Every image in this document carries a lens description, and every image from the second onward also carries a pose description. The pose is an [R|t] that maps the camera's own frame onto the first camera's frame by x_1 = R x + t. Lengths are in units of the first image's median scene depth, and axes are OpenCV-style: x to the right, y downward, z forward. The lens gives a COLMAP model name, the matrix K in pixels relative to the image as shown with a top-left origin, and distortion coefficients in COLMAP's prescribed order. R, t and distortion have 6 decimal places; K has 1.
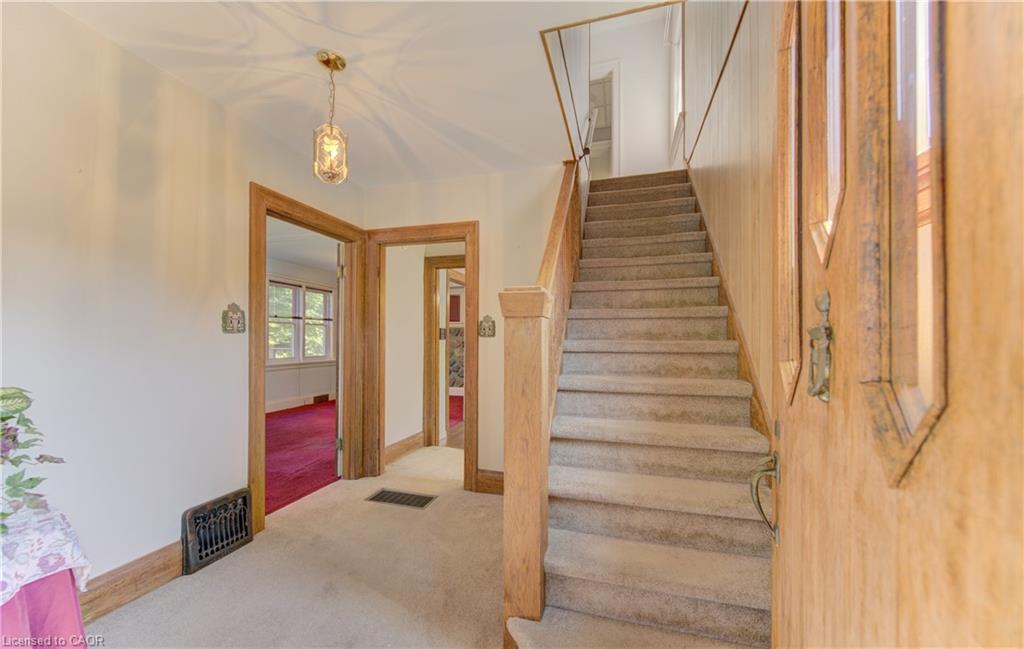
lens RADIAL K [[396.2, 0, 503.6], [0, 396.2, 337.4], [0, 0, 1]] dist [0.001337, -0.000067]
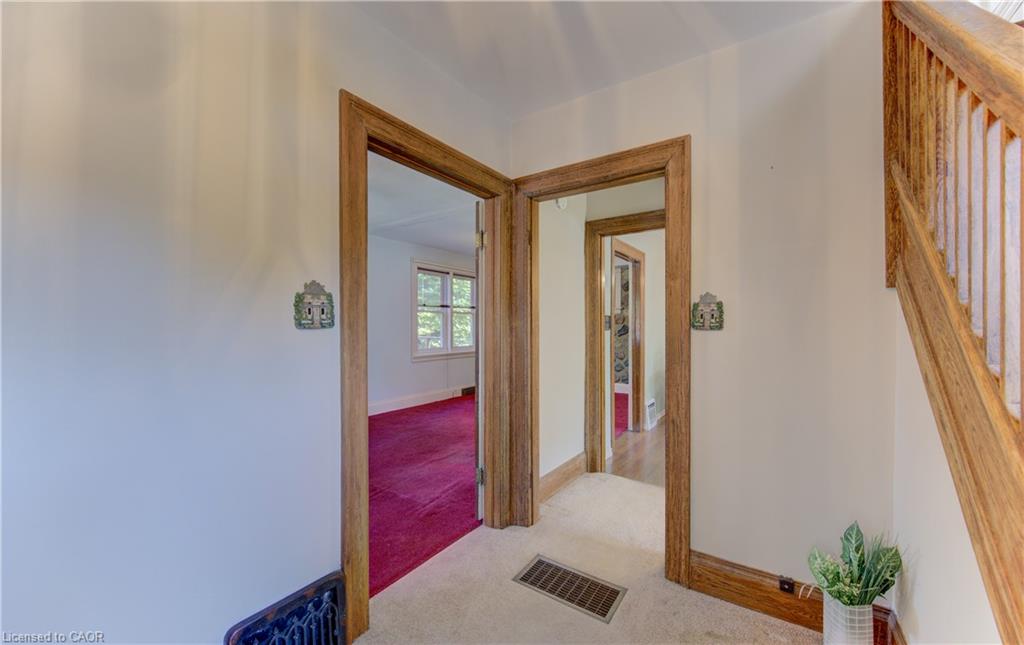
lens RADIAL K [[396.2, 0, 513.7], [0, 396.2, 324.8], [0, 0, 1]] dist [0.001337, -0.000067]
pose [[0.945376, -0.005702, -0.325933, -0.116018], [0.006303, 0.999980, 0.000786, -0.010375], [0.325922, -0.002798, 0.945393, 0.330593]]
